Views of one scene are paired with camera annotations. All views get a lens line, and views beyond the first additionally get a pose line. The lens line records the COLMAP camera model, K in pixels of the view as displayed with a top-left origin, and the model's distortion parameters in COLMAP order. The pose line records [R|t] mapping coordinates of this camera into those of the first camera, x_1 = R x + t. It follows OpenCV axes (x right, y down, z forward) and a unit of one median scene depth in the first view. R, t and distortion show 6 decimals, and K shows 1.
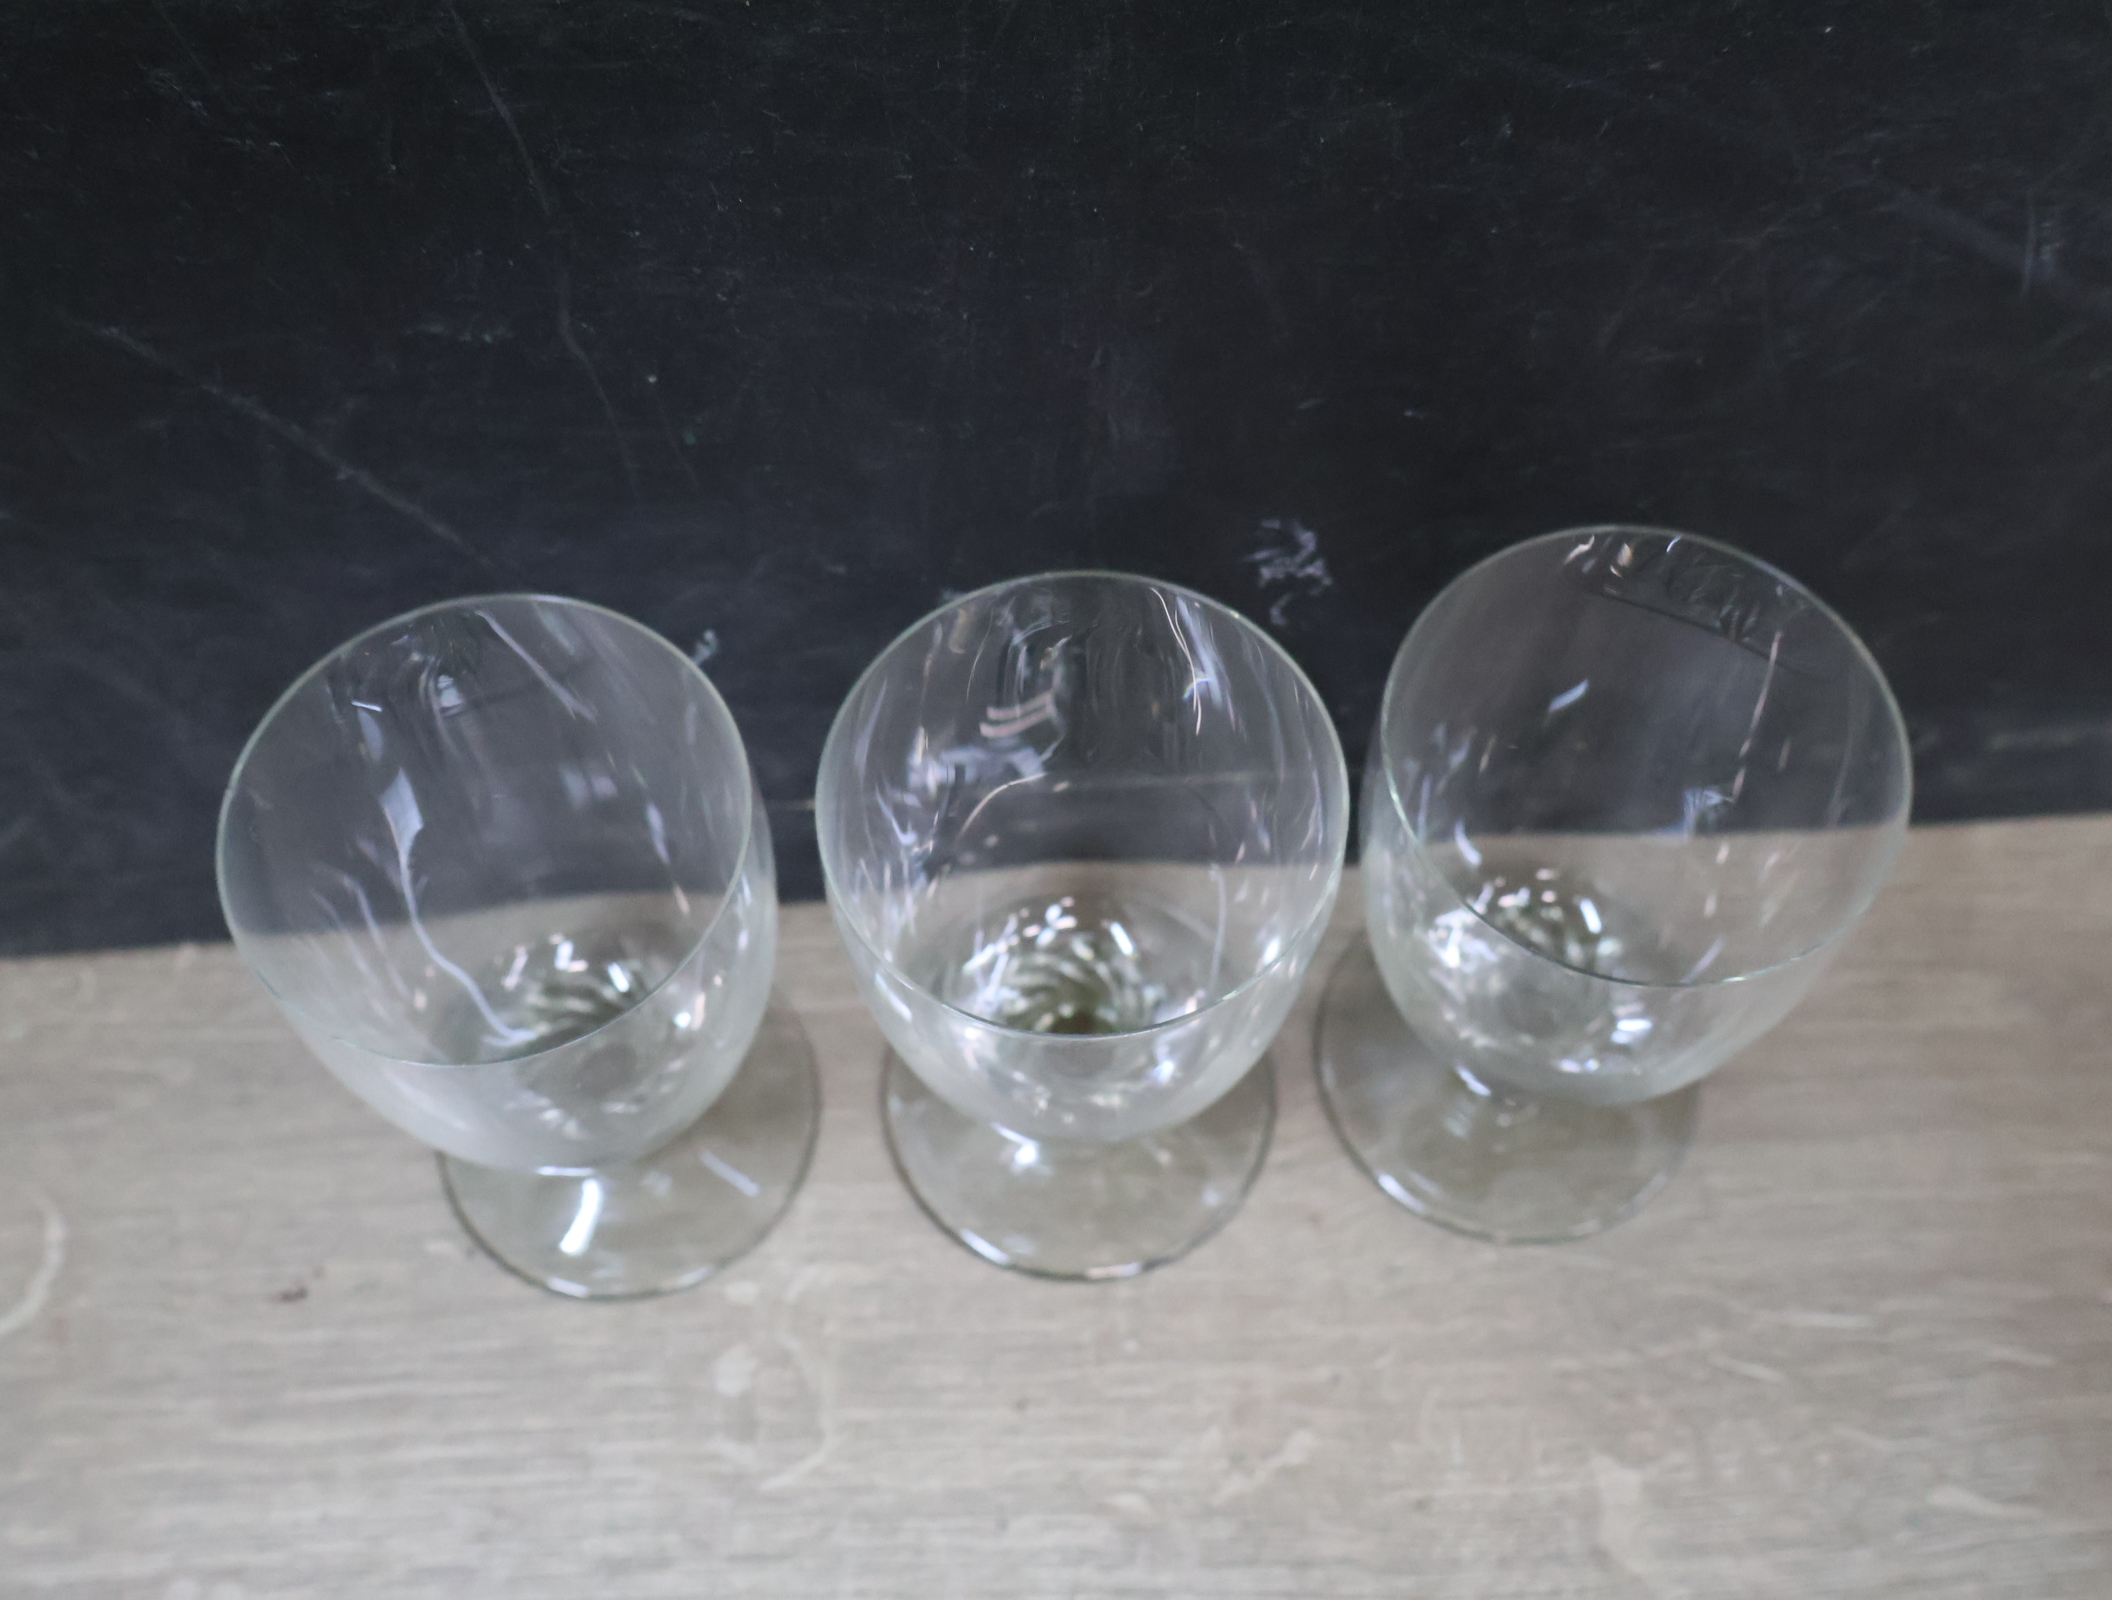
lens RADIAL K [[2336.4, 0, 1042.7], [0, 2336.4, 786.8], [0, 0, 1]] dist [0.007610, 0.000000]
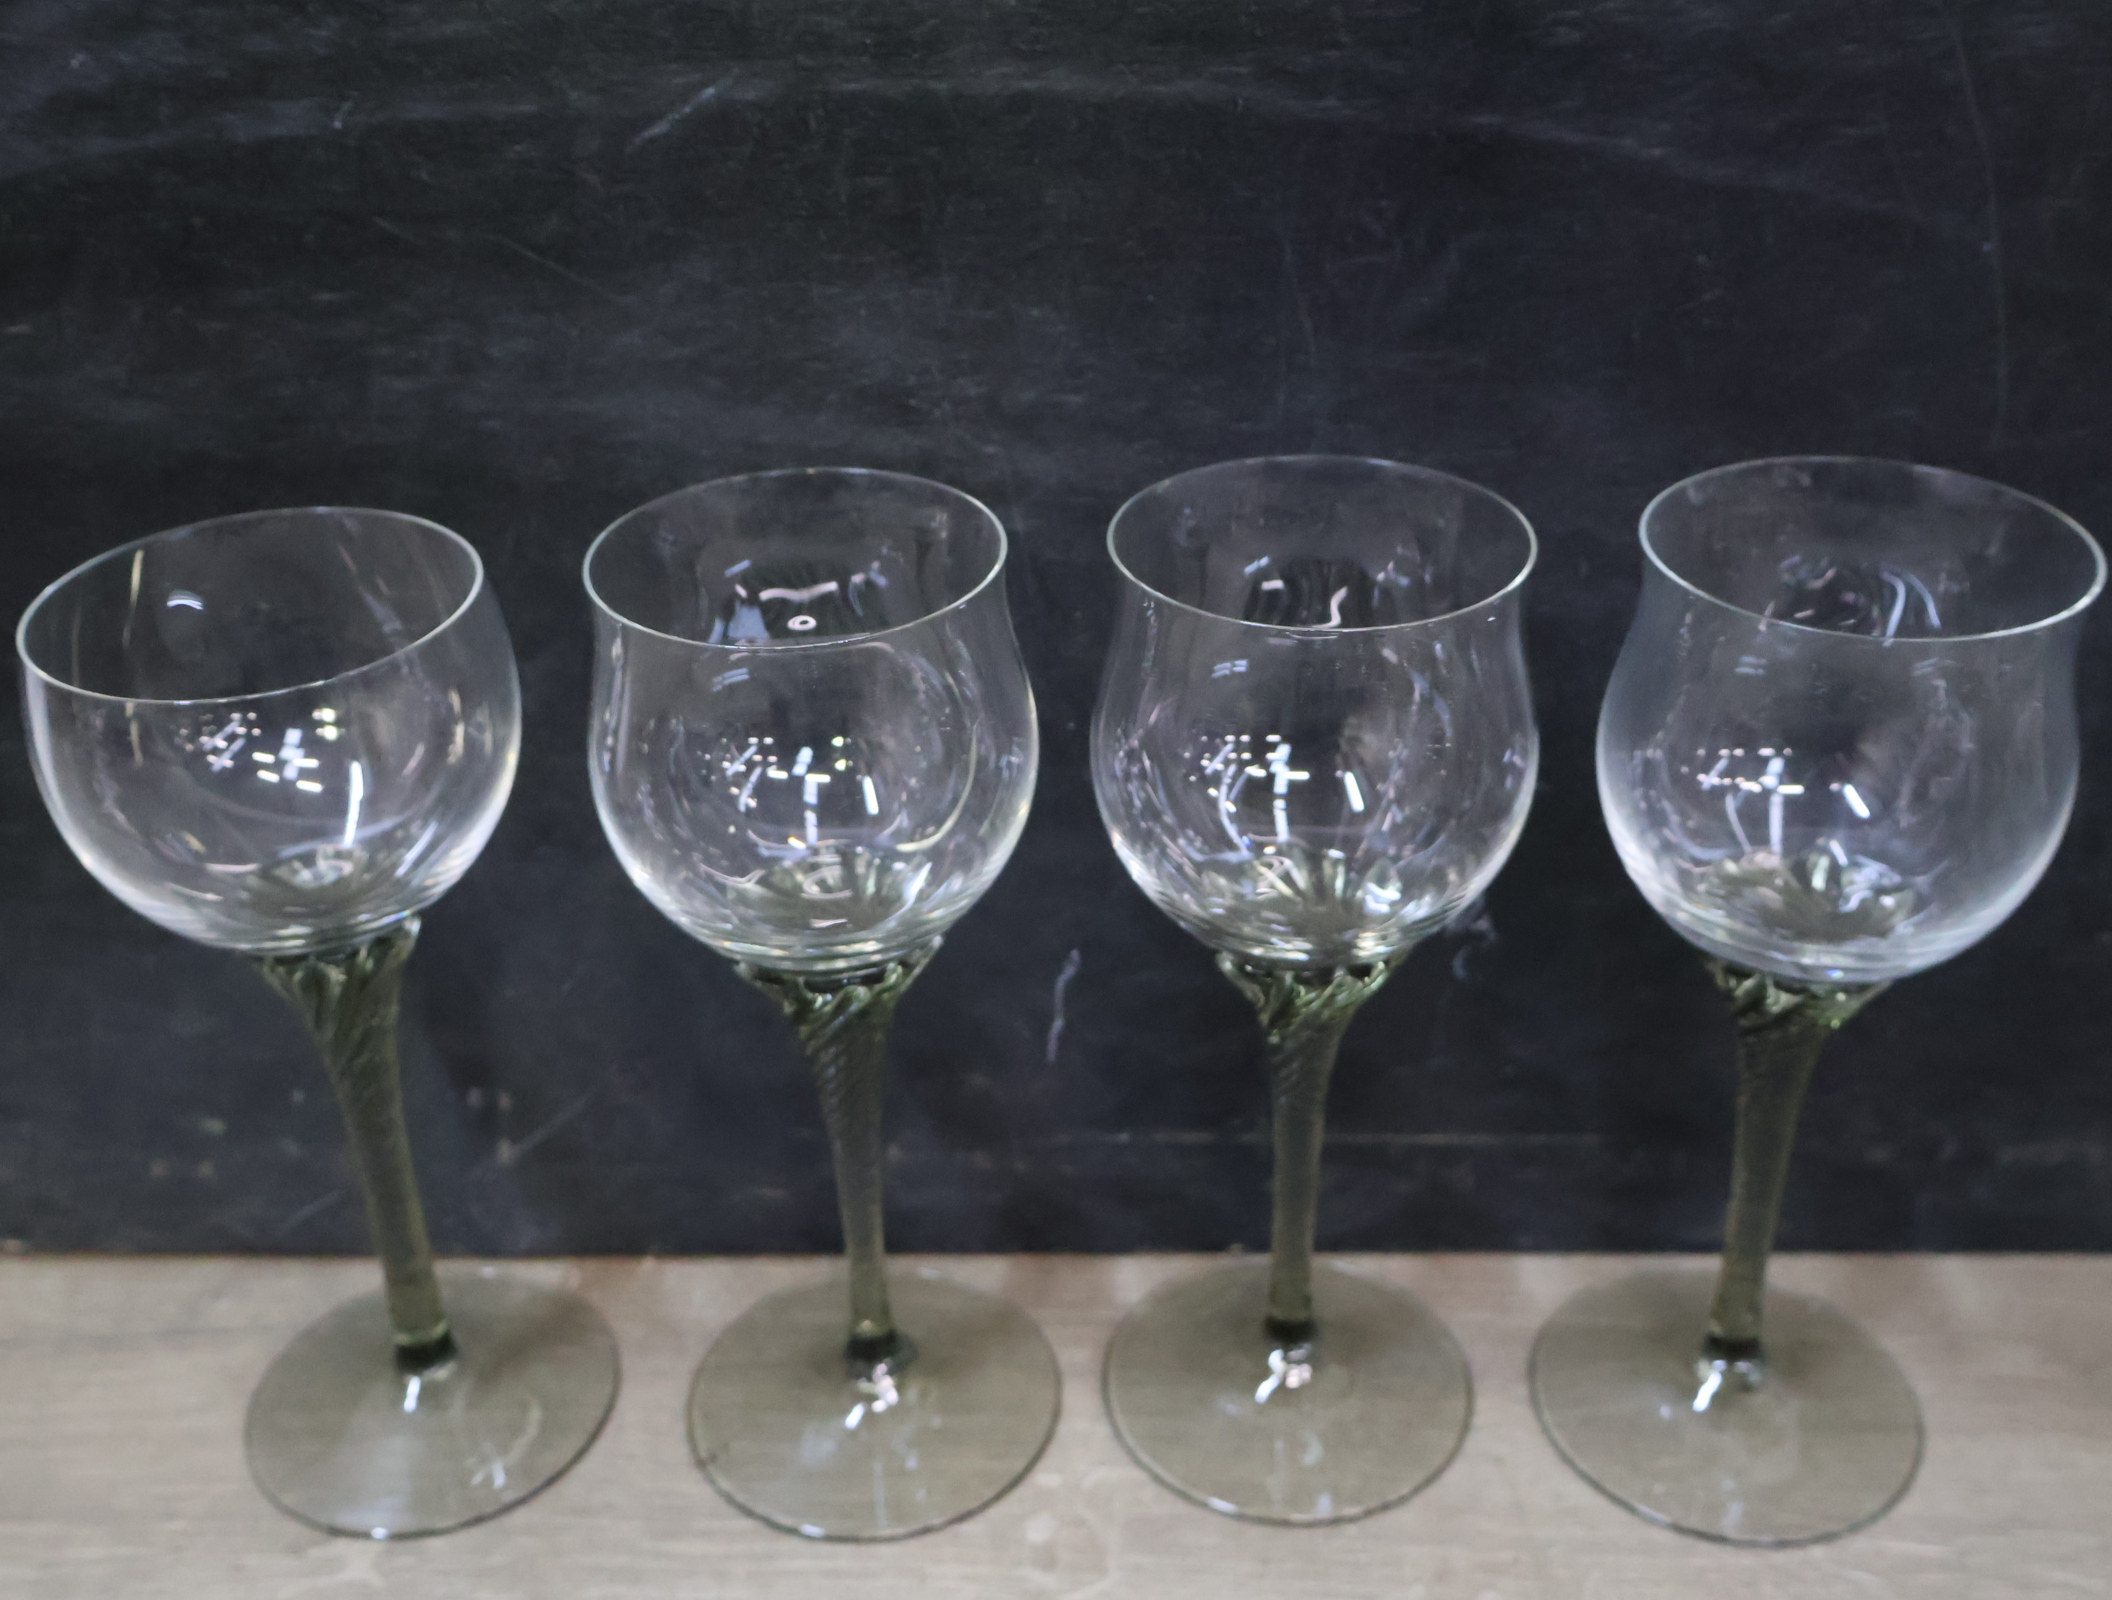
lens RADIAL K [[2336.4, 0, 1055.3], [0, 2336.4, 808.4], [0, 0, 1]] dist [0.007610, 0.000000]
pose [[0.995335, 0.033975, -0.090299, -0.022116], [-0.075723, 0.855070, -0.512953, 0.583147], [0.059784, 0.517398, 0.853654, -0.305100]]
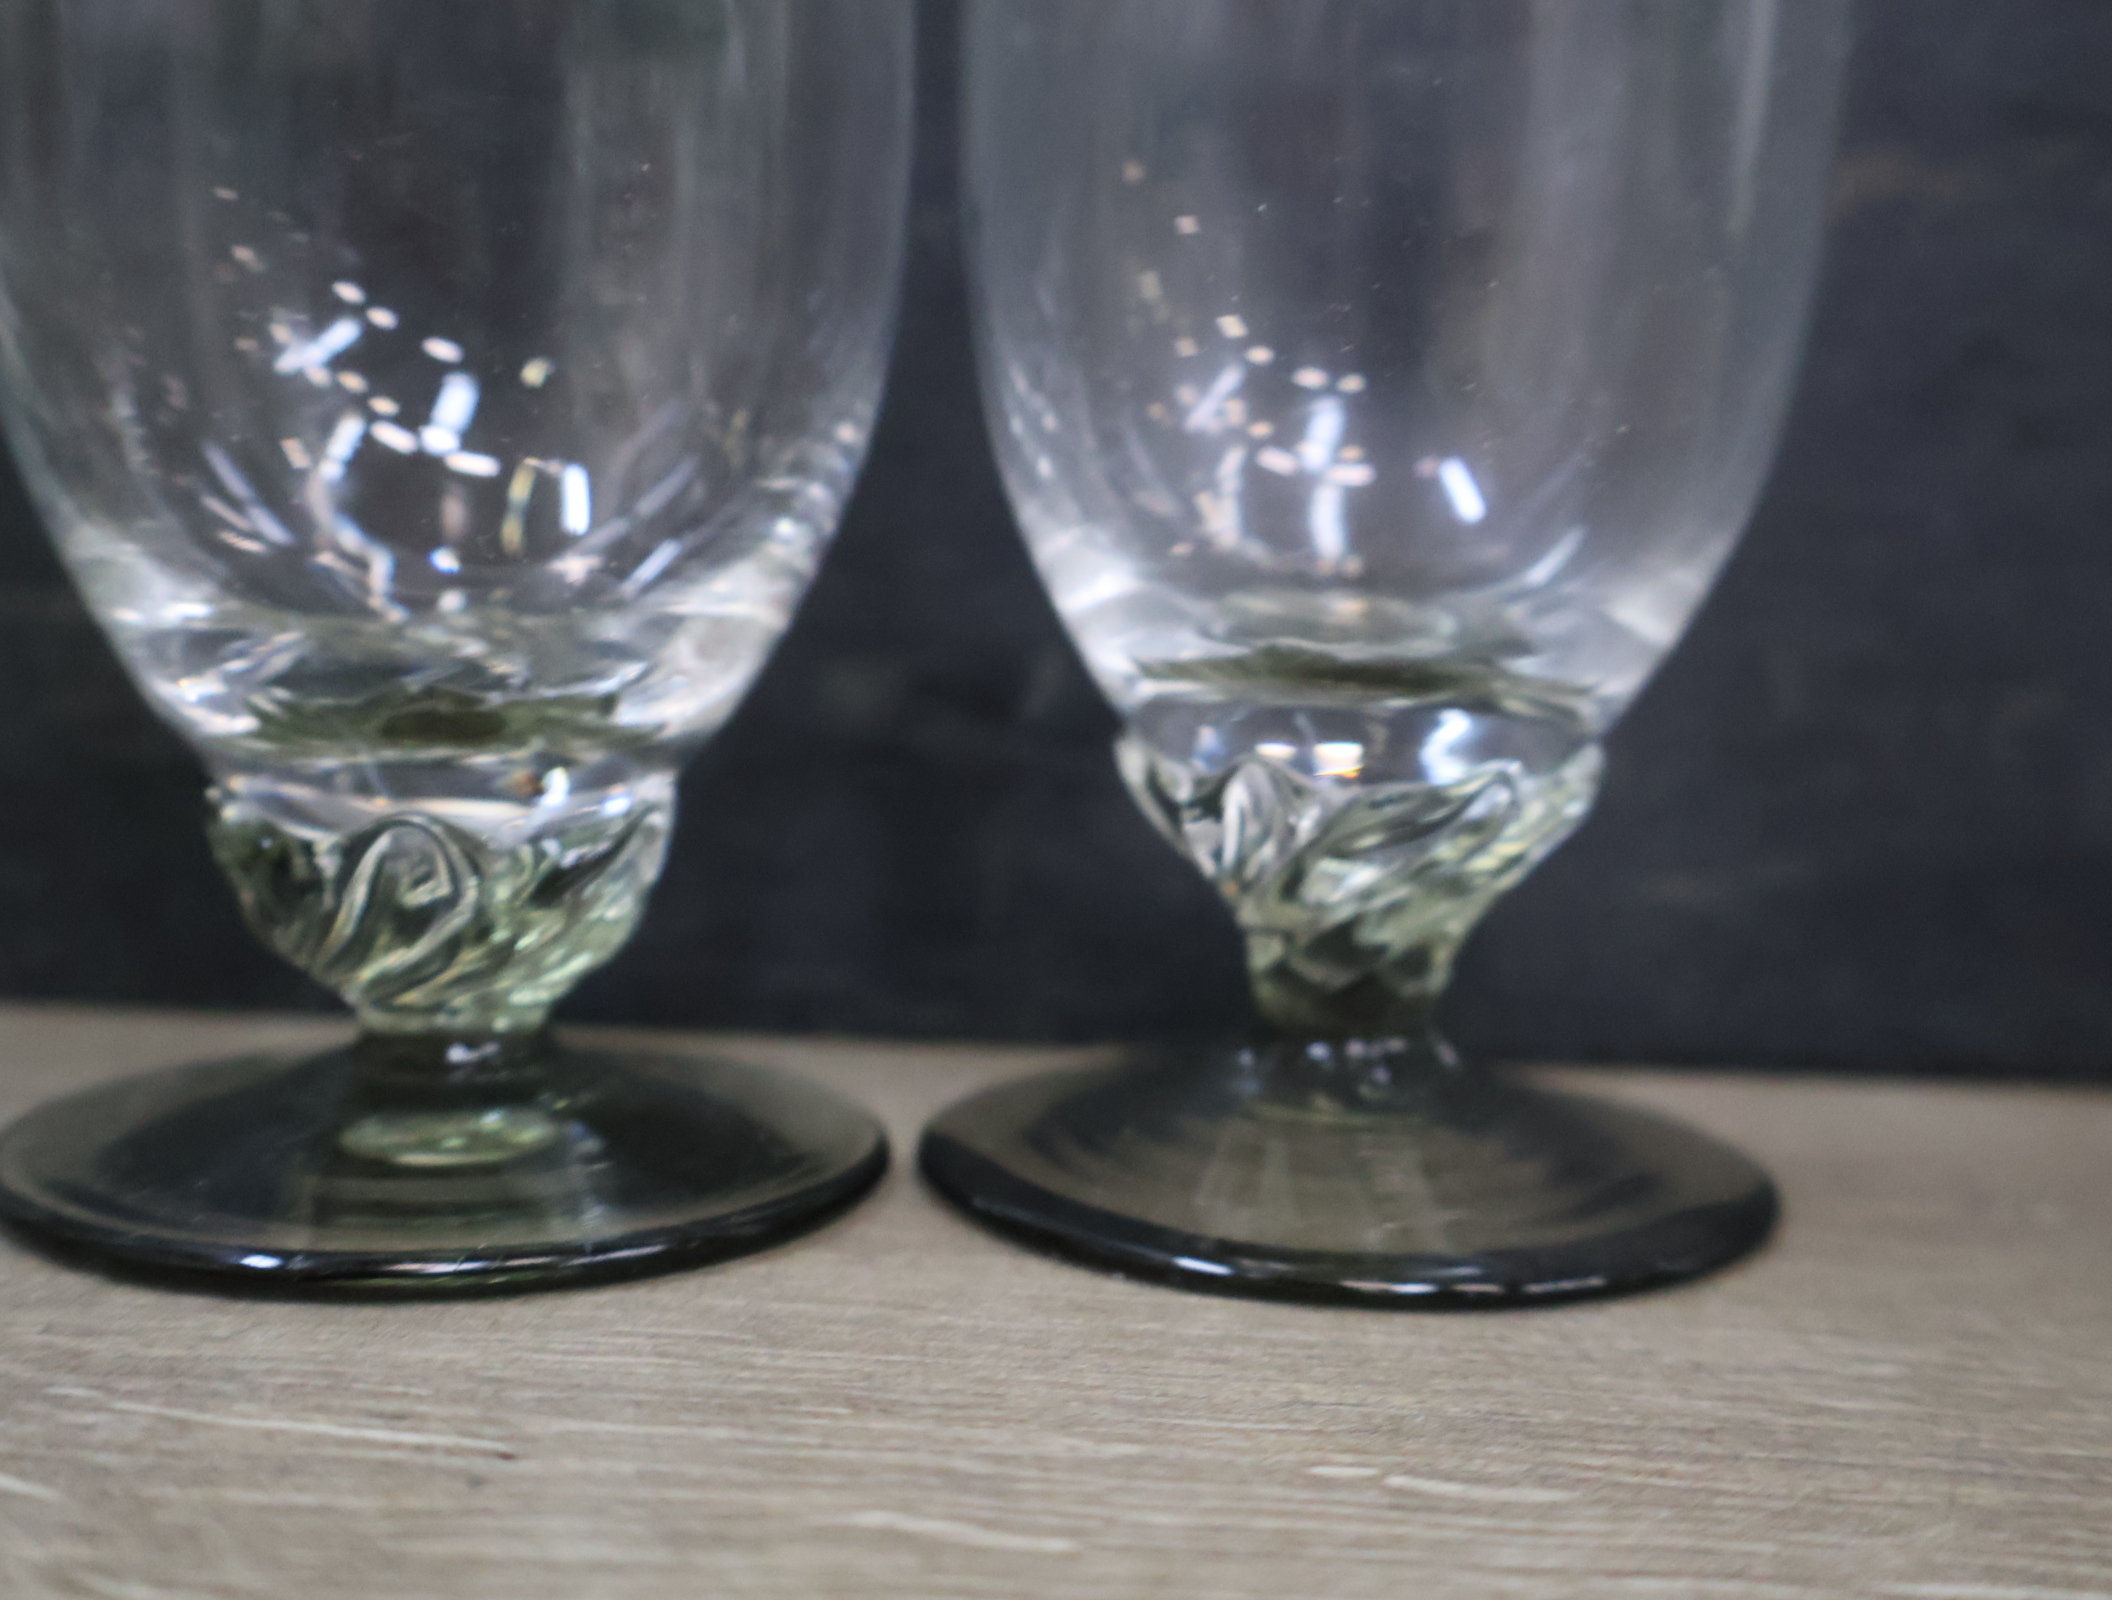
lens RADIAL K [[2336.4, 0, 1060.5], [0, 2336.4, 798.9], [0, 0, 1]] dist [0.007610, 0.000000]
pose [[0.993373, 0.054407, -0.101240, 0.462184], [-0.114322, 0.558427, -0.821639, 0.423312], [0.011832, 0.827768, 0.560946, 0.798243]]
